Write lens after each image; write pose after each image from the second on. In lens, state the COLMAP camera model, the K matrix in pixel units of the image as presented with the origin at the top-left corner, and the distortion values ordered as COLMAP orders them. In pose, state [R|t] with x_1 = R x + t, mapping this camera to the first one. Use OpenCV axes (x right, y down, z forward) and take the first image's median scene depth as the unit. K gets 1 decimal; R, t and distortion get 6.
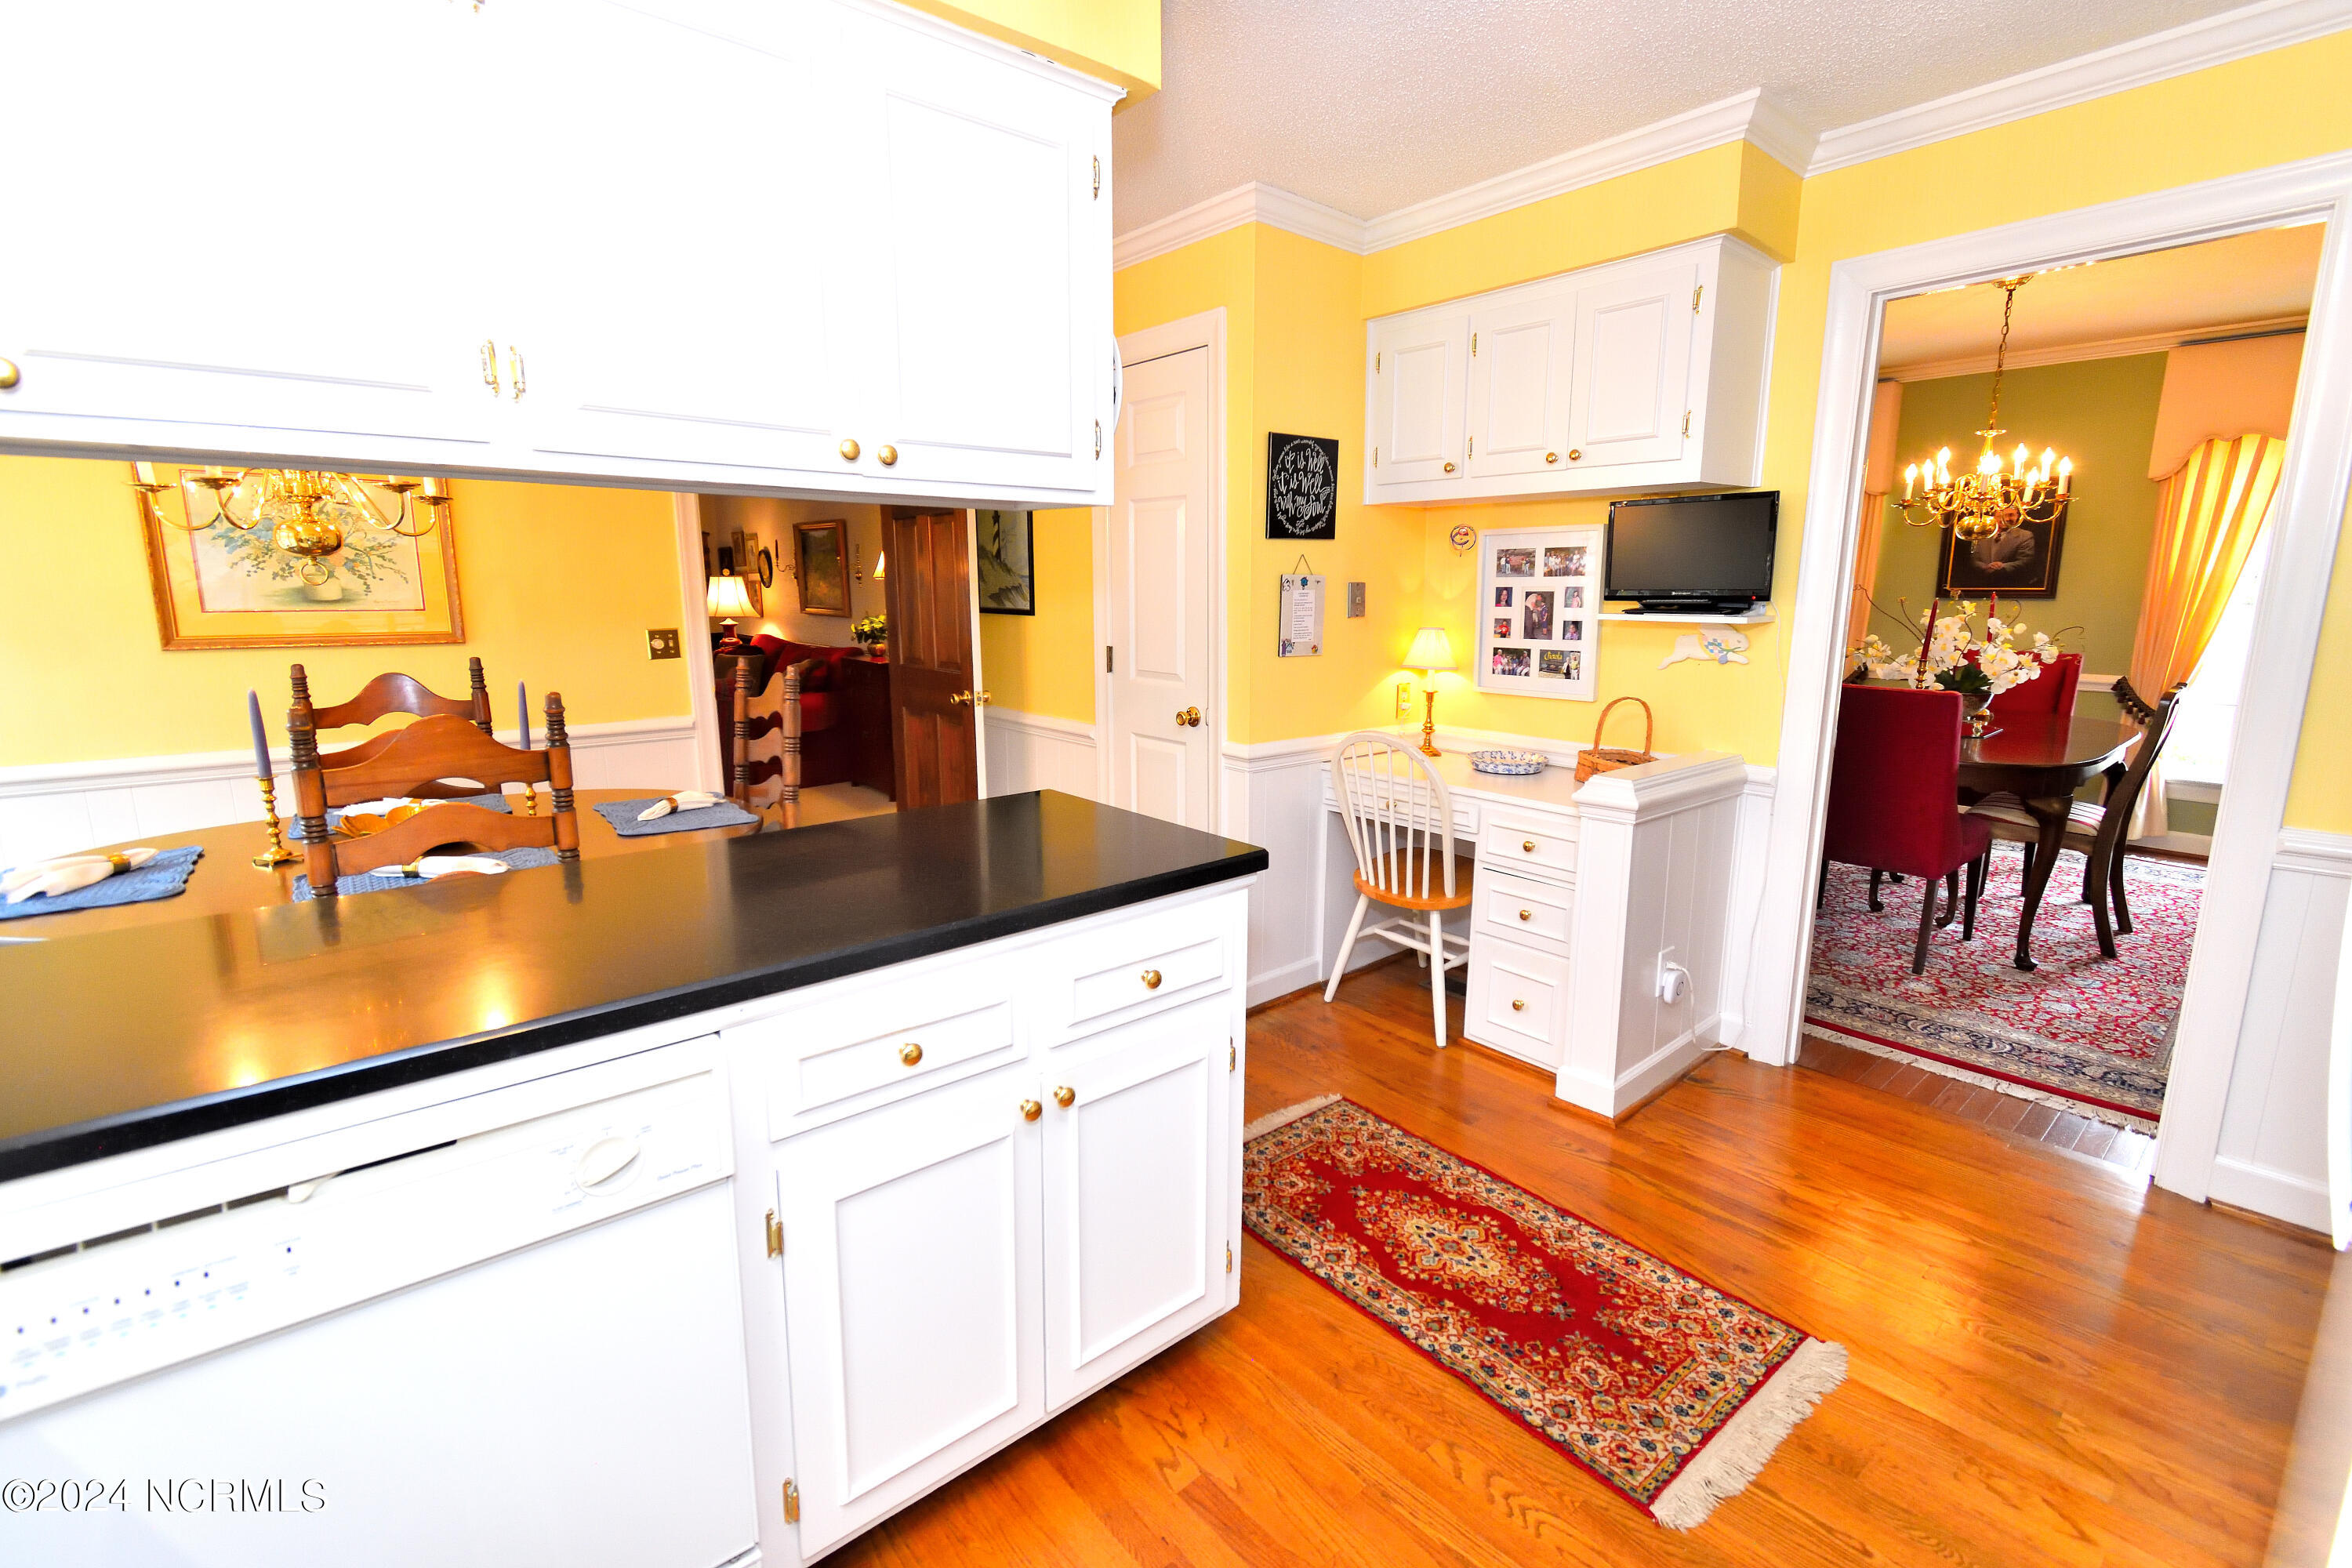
lens RADIAL K [[1018.2, 0, 1189.2], [0, 1018.2, 772.9], [0, 0, 1]] dist [-0.003112, -0.000952]
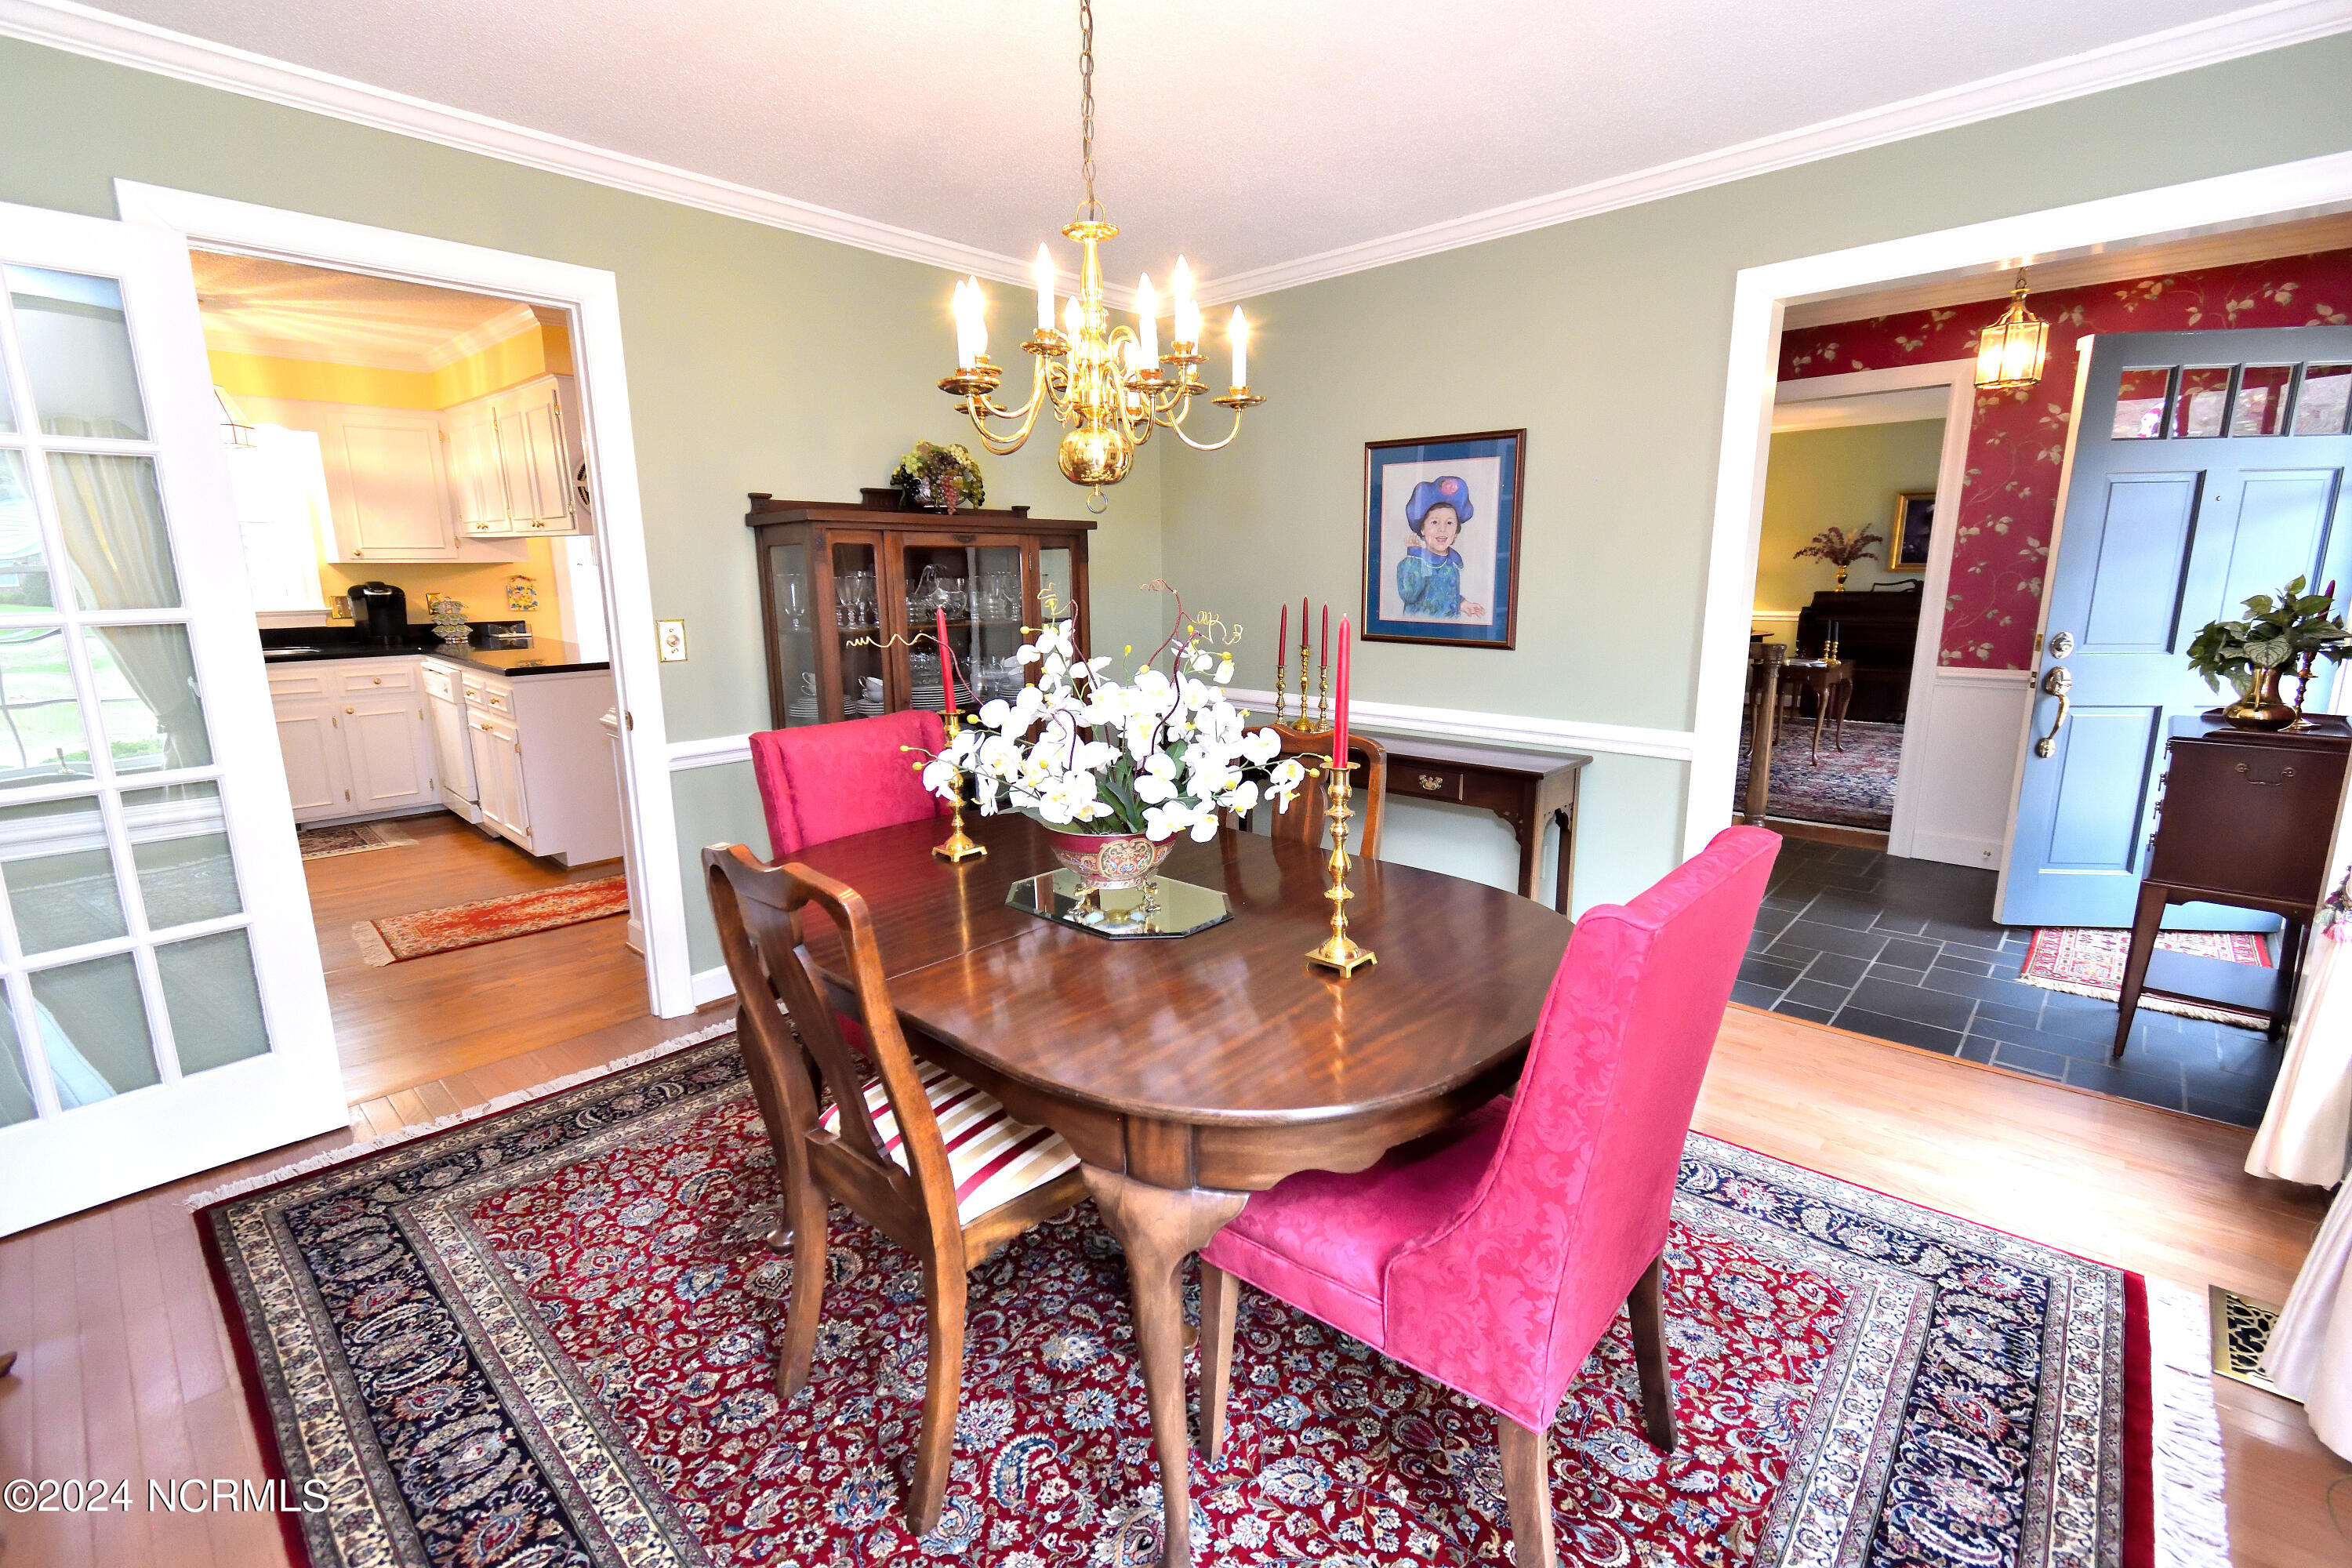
lens RADIAL K [[1018.2, 0, 1189.2], [0, 1018.2, 772.9], [0, 0, 1]] dist [-0.003112, -0.000952]
pose [[0.136284, 0.205297, -0.969164, 2.626985], [-0.180225, 0.967105, 0.179518, -0.409682], [0.974138, 0.150202, 0.168801, 2.098168]]
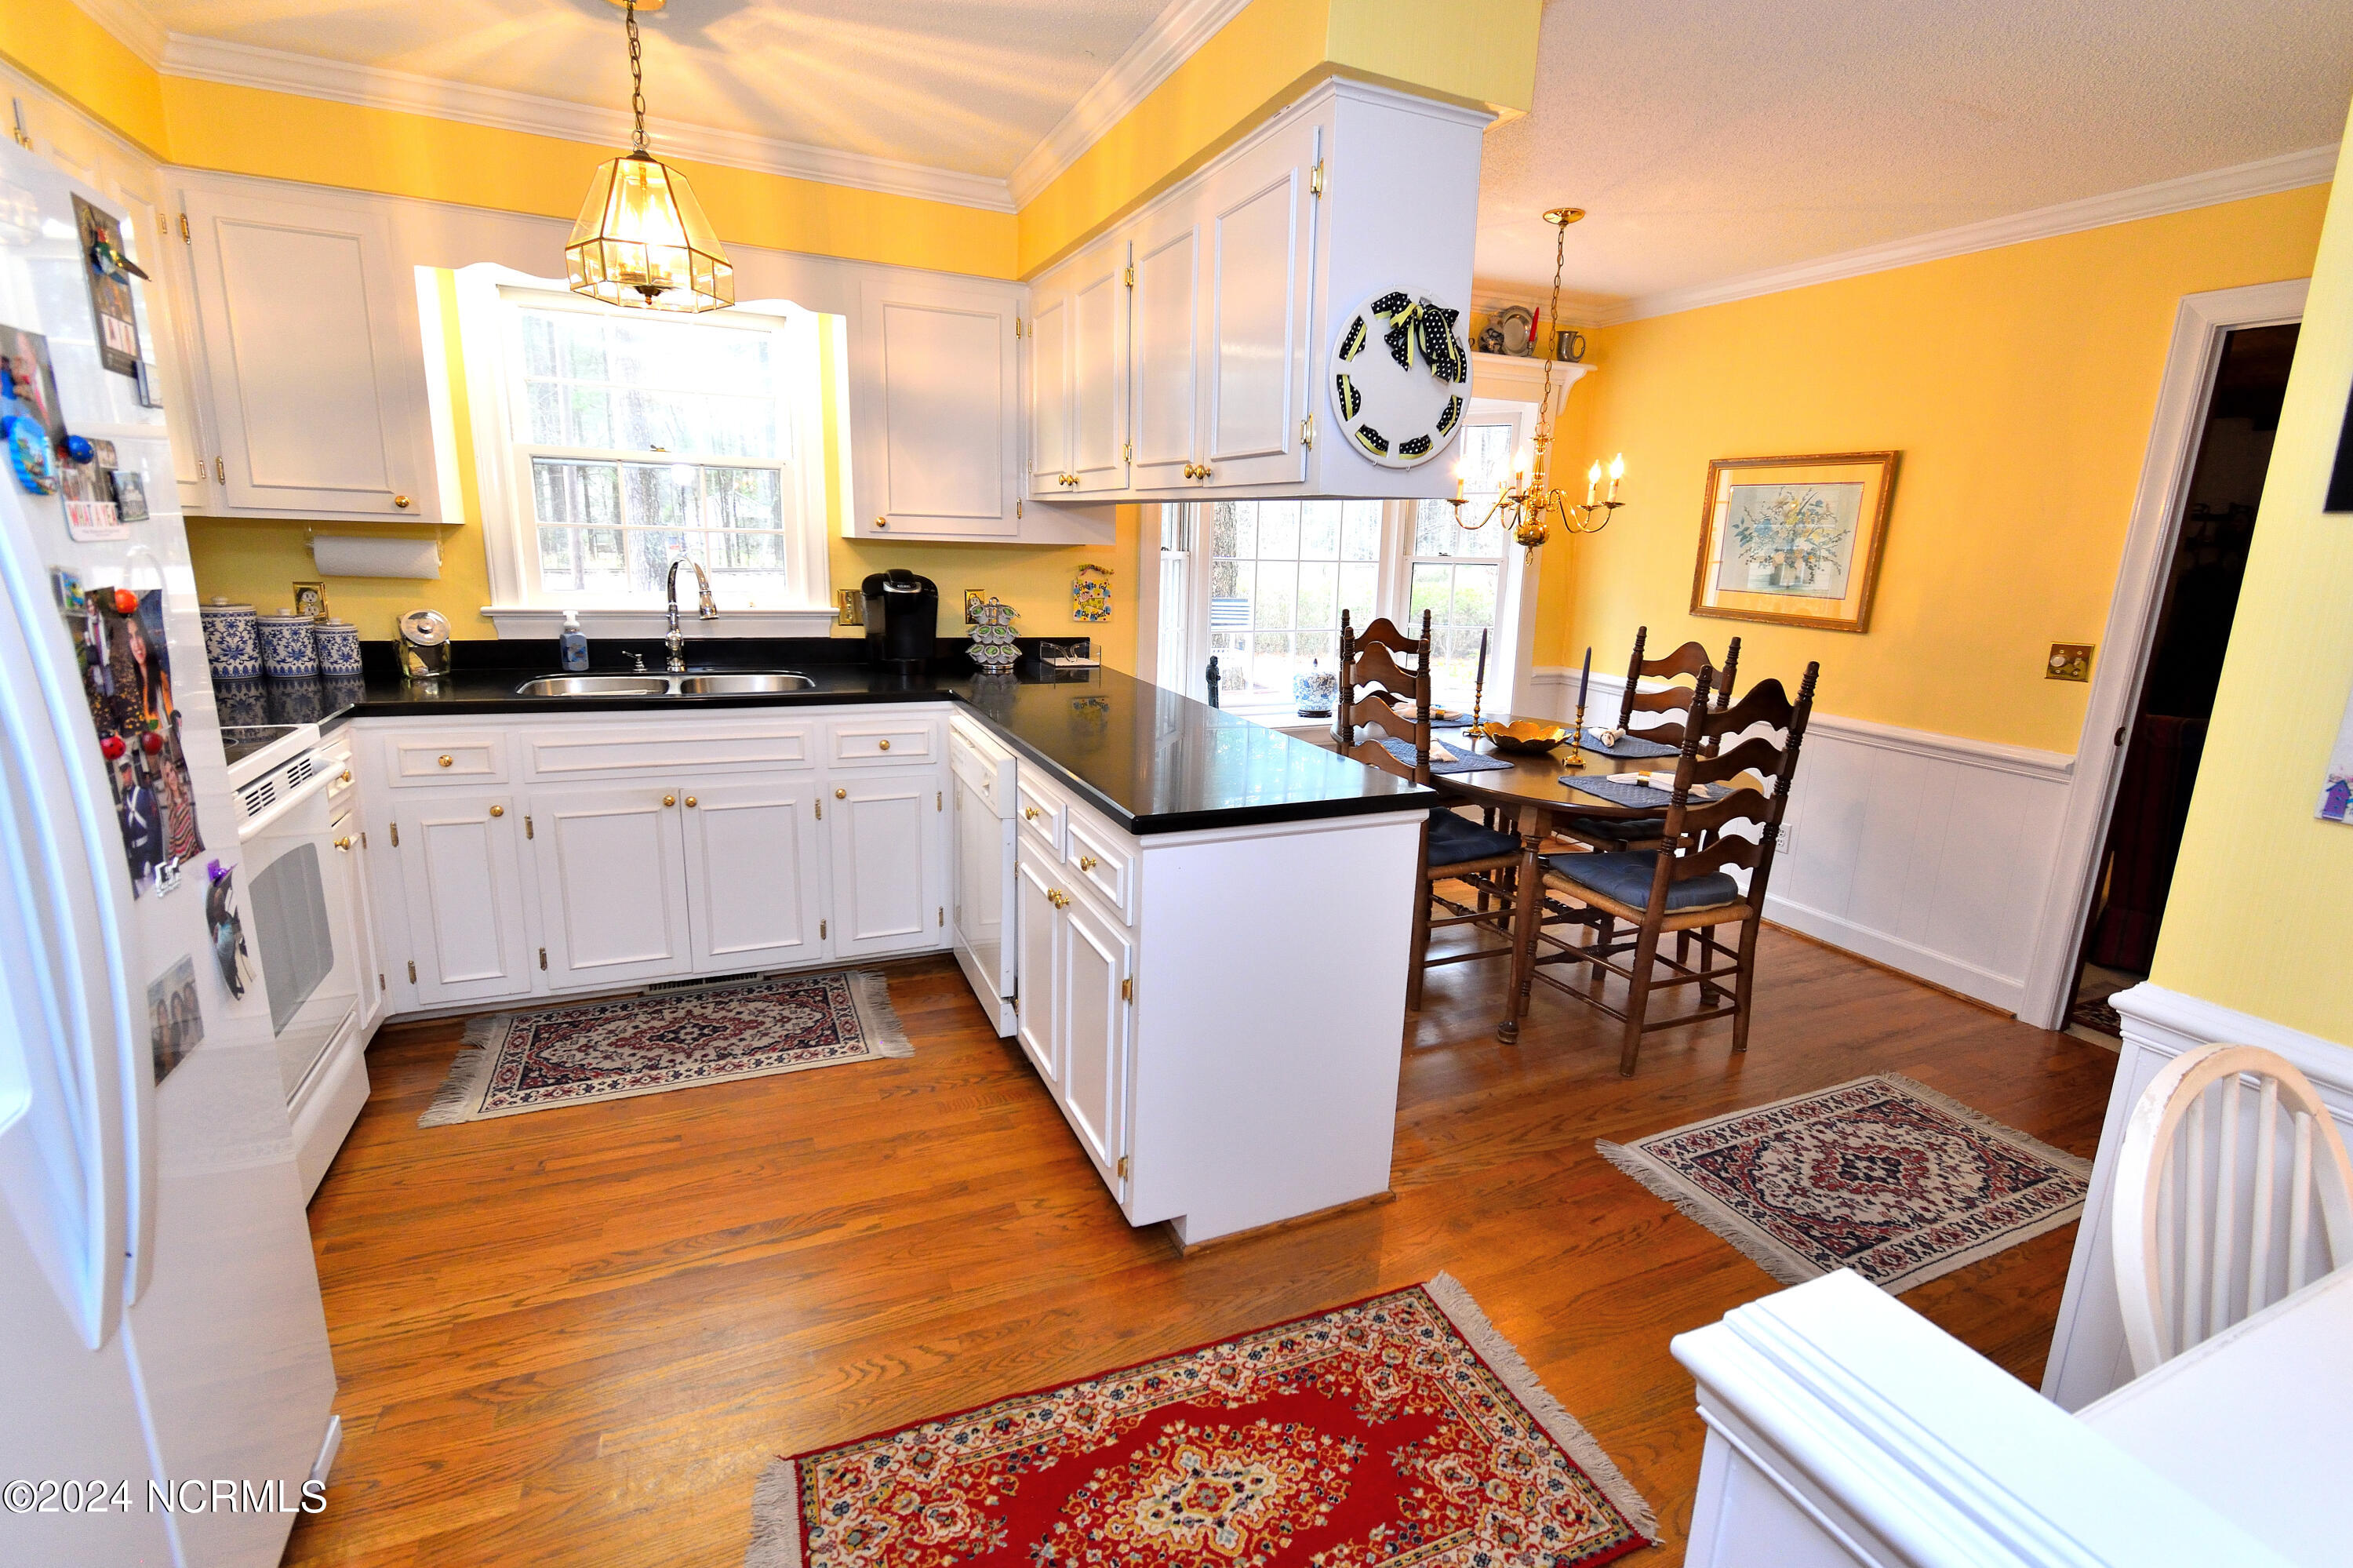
lens RADIAL K [[1042.7, 0, 1186.7], [0, 1042.7, 778.1], [0, 0, 1]] dist [0.001924, 0.000419]
pose [[-0.267138, 0.210094, -0.940477, 0.981855], [-0.210725, 0.939590, 0.269751, -0.246320], [0.940336, 0.270243, -0.206729, 1.150764]]
